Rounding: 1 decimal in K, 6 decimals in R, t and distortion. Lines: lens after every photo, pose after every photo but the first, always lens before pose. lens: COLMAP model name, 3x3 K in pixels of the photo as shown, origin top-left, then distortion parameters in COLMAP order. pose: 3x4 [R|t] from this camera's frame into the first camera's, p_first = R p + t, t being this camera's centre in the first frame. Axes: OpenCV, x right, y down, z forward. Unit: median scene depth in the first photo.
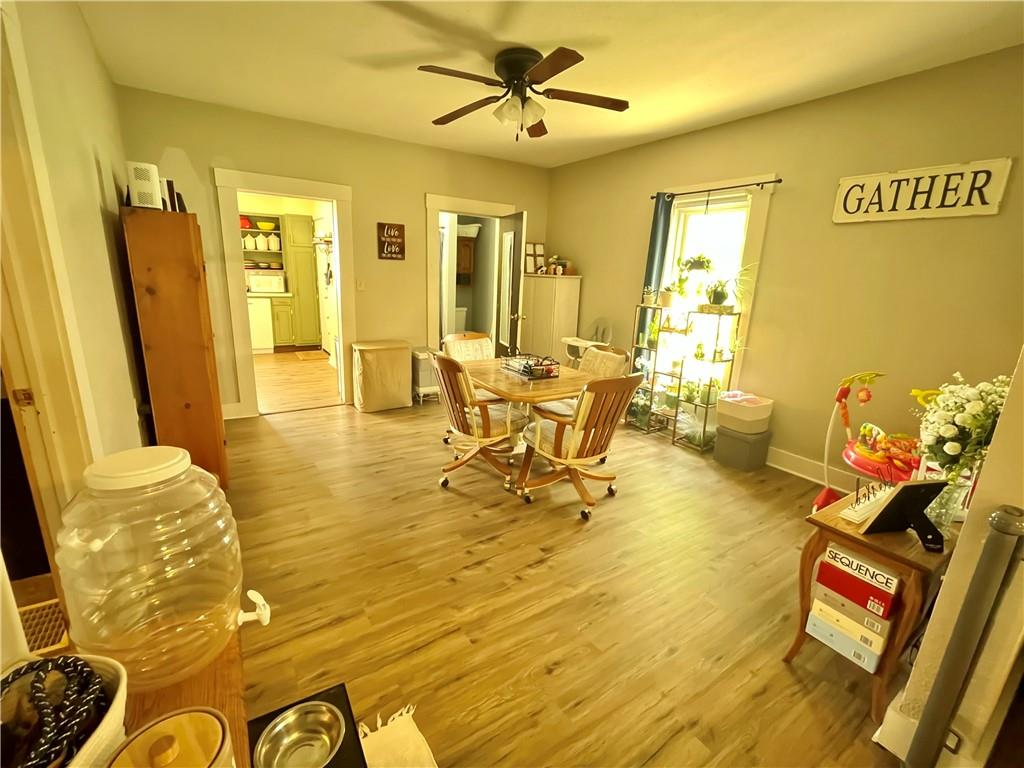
lens RADIAL K [[451.2, 0, 510.6], [0, 451.2, 384.8], [0, 0, 1]] dist [-0.000821, -0.000071]
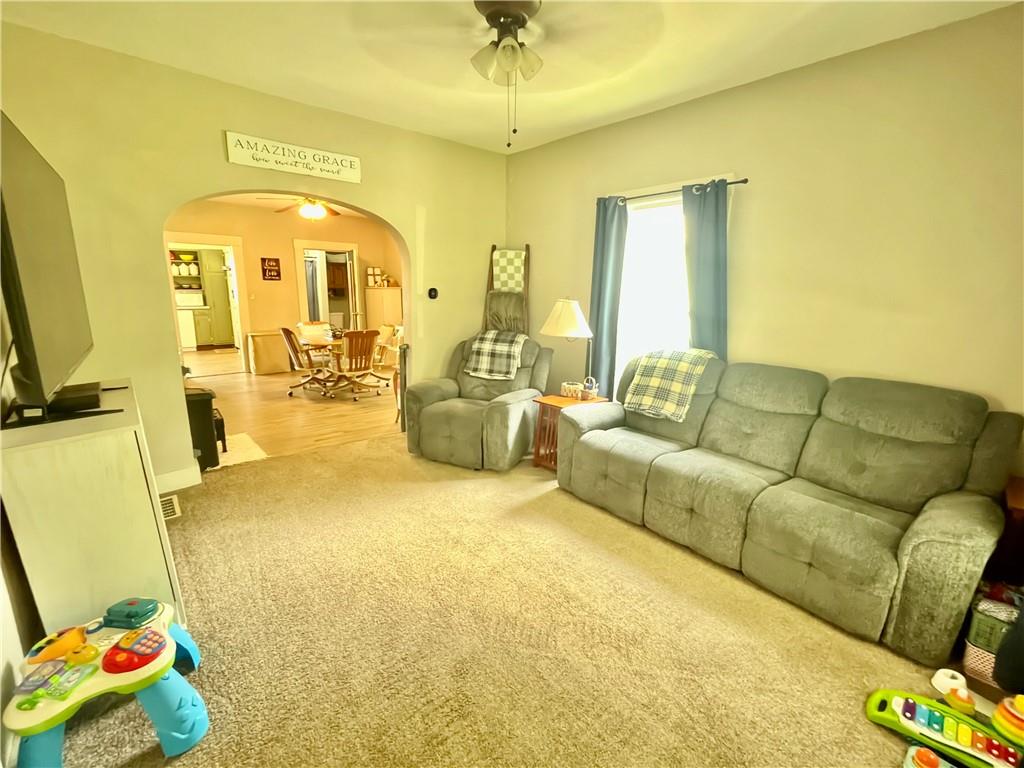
lens RADIAL K [[451.2, 0, 511.5], [0, 451.2, 387.0], [0, 0, 1]] dist [-0.000821, -0.000071]
pose [[0.991643, -0.052886, 0.117677, 0.291003], [0.056082, 0.998137, -0.024013, 0.146970], [-0.116188, 0.030412, 0.992762, -0.531353]]
